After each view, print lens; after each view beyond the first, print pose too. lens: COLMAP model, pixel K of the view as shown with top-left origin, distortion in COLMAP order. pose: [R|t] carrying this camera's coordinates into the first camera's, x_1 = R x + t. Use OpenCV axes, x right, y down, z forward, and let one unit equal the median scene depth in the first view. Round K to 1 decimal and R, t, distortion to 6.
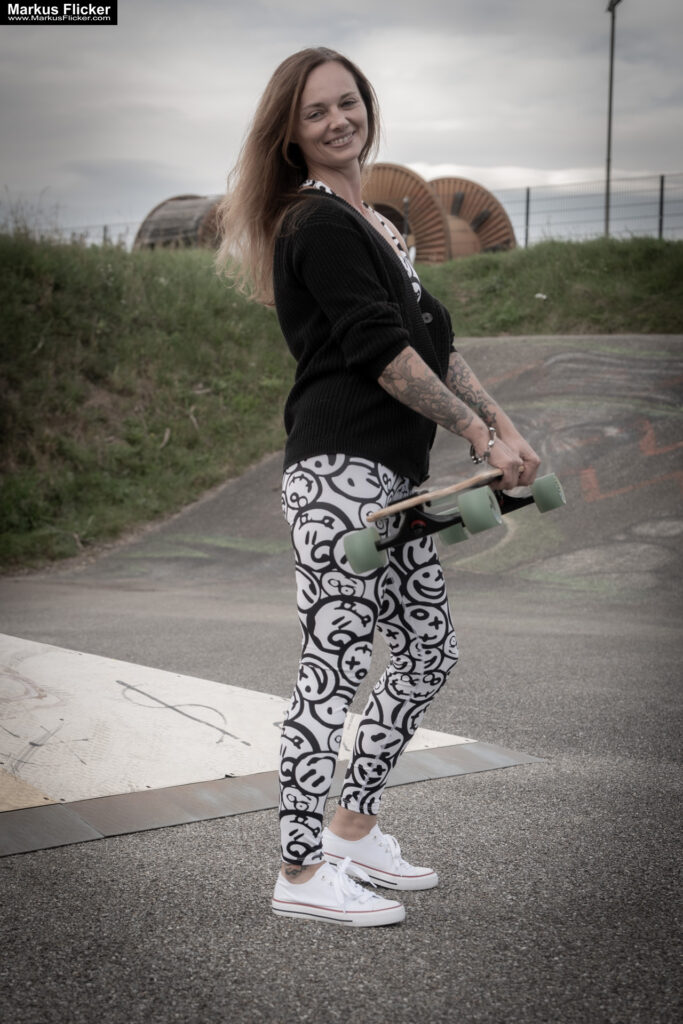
lens RADIAL K [[2146.1, 0, 341.5], [0, 2146.1, 512.0], [0, 0, 1]] dist [-0.003965, -0.046124]
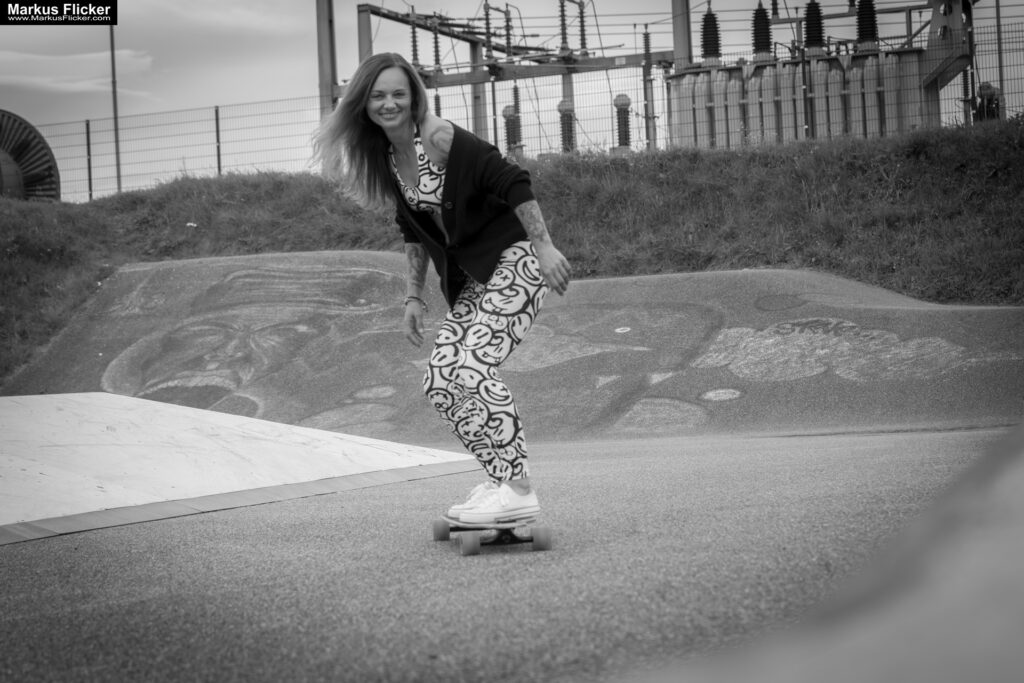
lens RADIAL K [[2408.9, 0, 512.0], [0, 2408.9, 341.5], [0, 0, 1]] dist [-0.036093, 0.144652]
pose [[0.944354, -0.065521, 0.322339, -0.201073], [0.079233, 0.996417, -0.029590, 0.020972], [-0.319245, 0.053483, 0.946162, -0.372081]]
